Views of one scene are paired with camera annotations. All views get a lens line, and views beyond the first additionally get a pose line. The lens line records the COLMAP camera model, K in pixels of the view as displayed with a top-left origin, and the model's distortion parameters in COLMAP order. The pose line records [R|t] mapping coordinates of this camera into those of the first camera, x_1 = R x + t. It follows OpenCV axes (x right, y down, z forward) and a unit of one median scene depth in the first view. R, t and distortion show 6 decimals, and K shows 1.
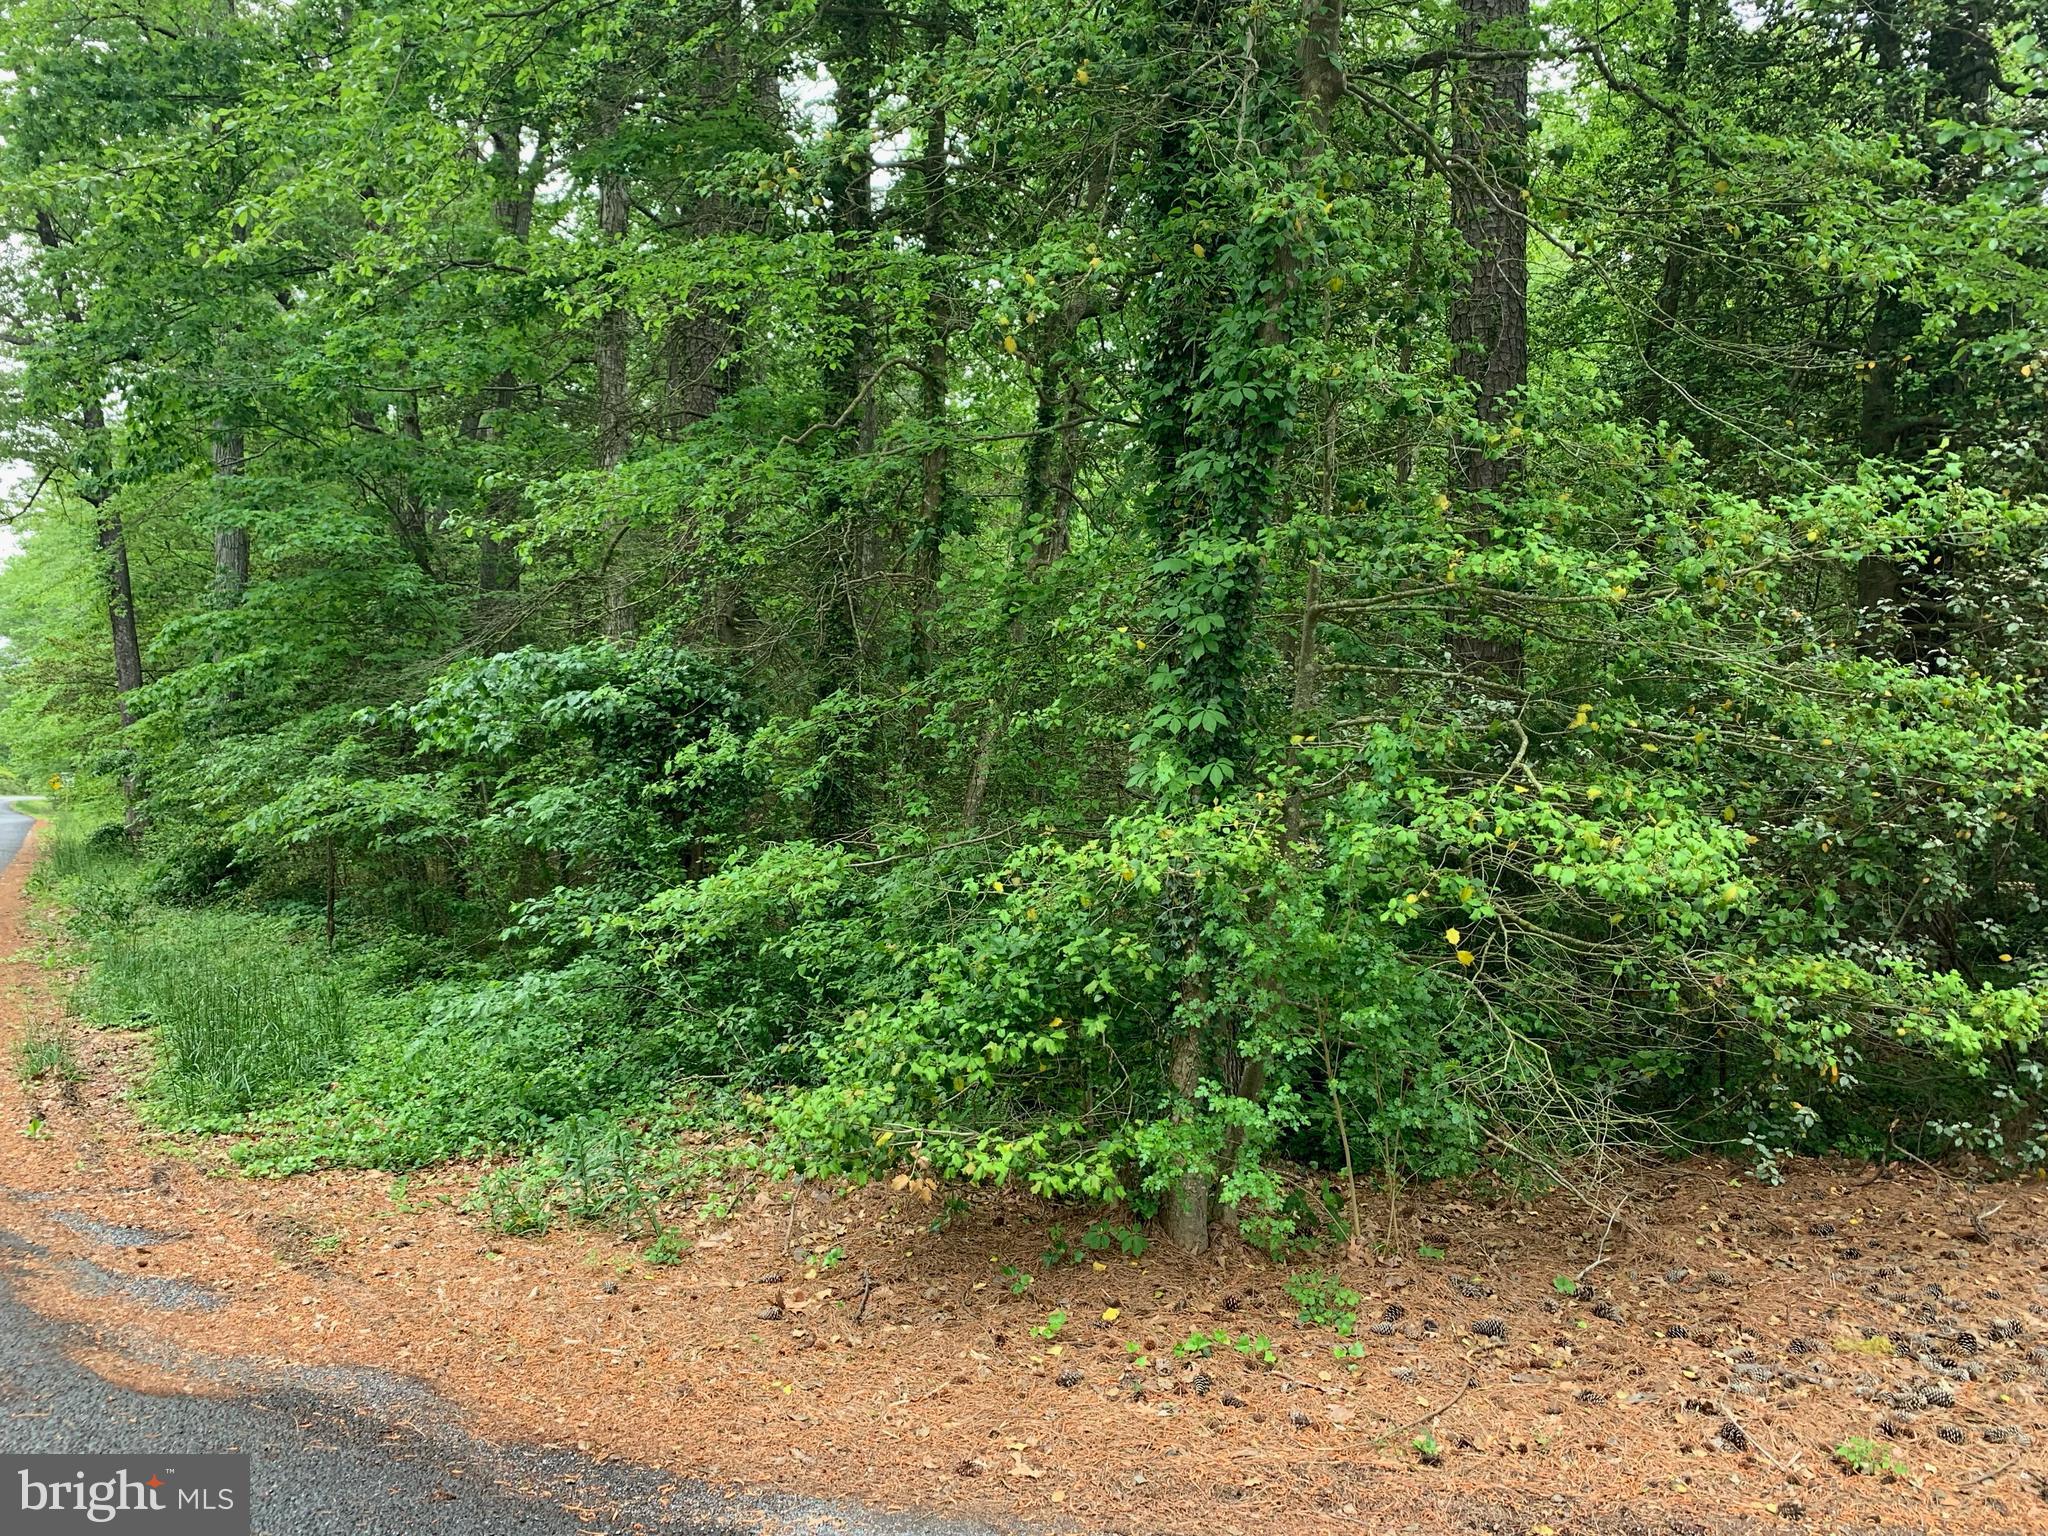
lens RADIAL K [[1572.3, 0, 1027.7], [0, 1572.3, 768.4], [0, 0, 1]] dist [0.050021, -0.065054]
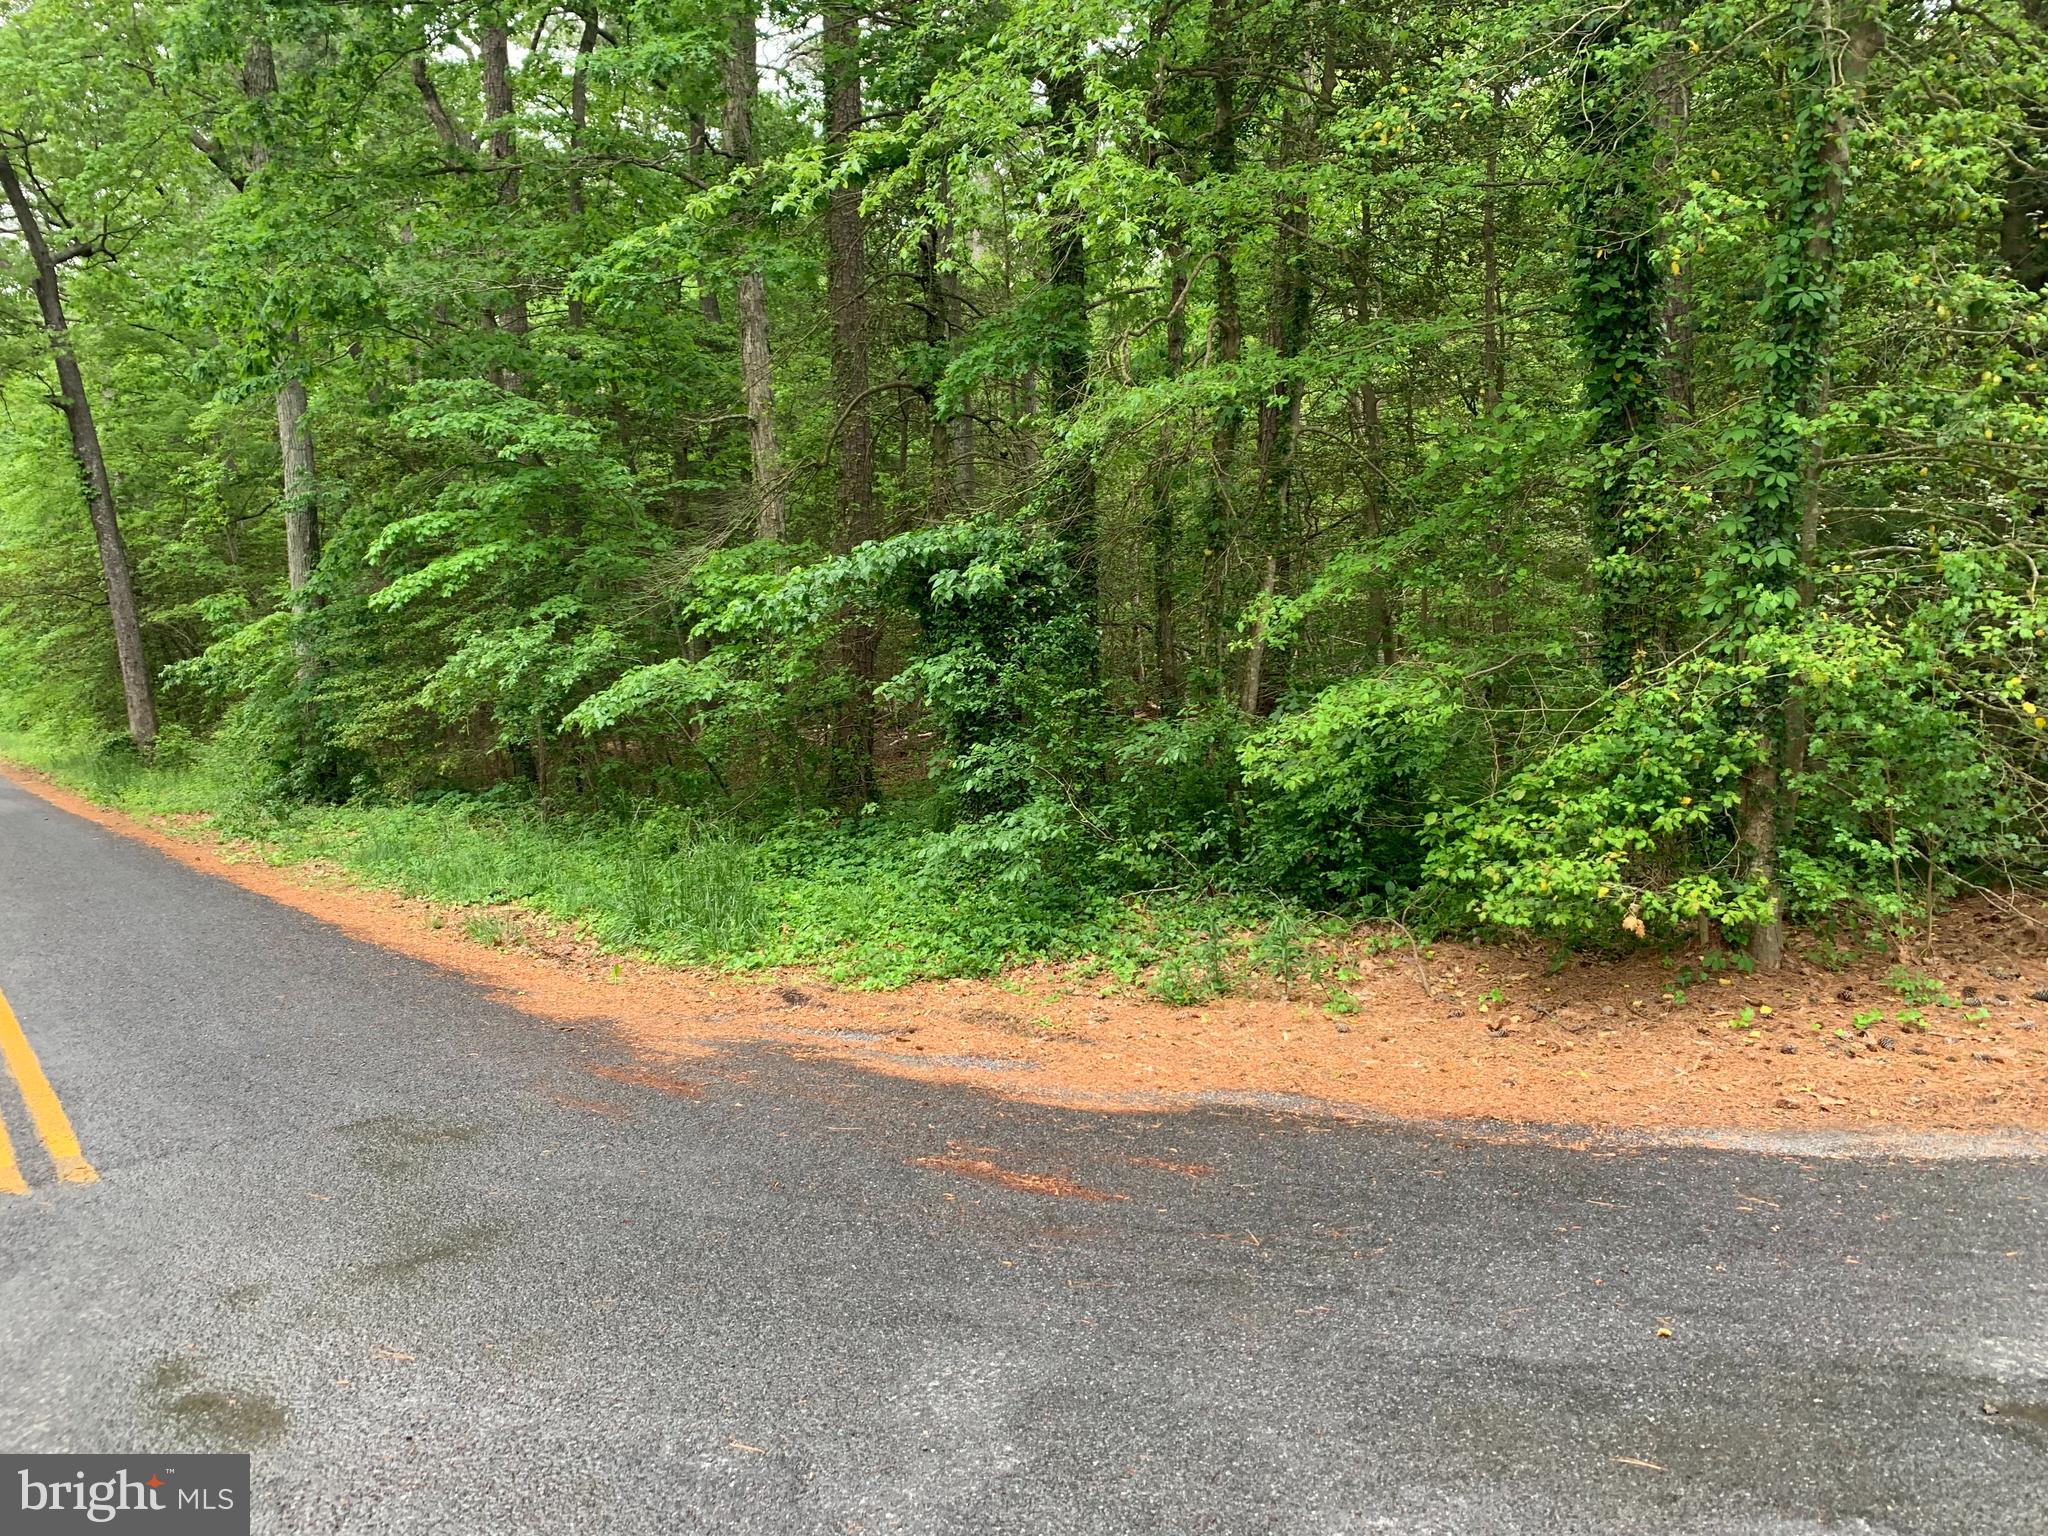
lens RADIAL K [[1572.3, 0, 1011.3], [0, 1572.3, 757.4], [0, 0, 1]] dist [0.050021, -0.065054]
pose [[0.994459, -0.068157, 0.080043, -0.642477], [0.061336, 0.994509, 0.084788, -0.017485], [-0.085382, -0.079409, 0.993179, -0.243365]]
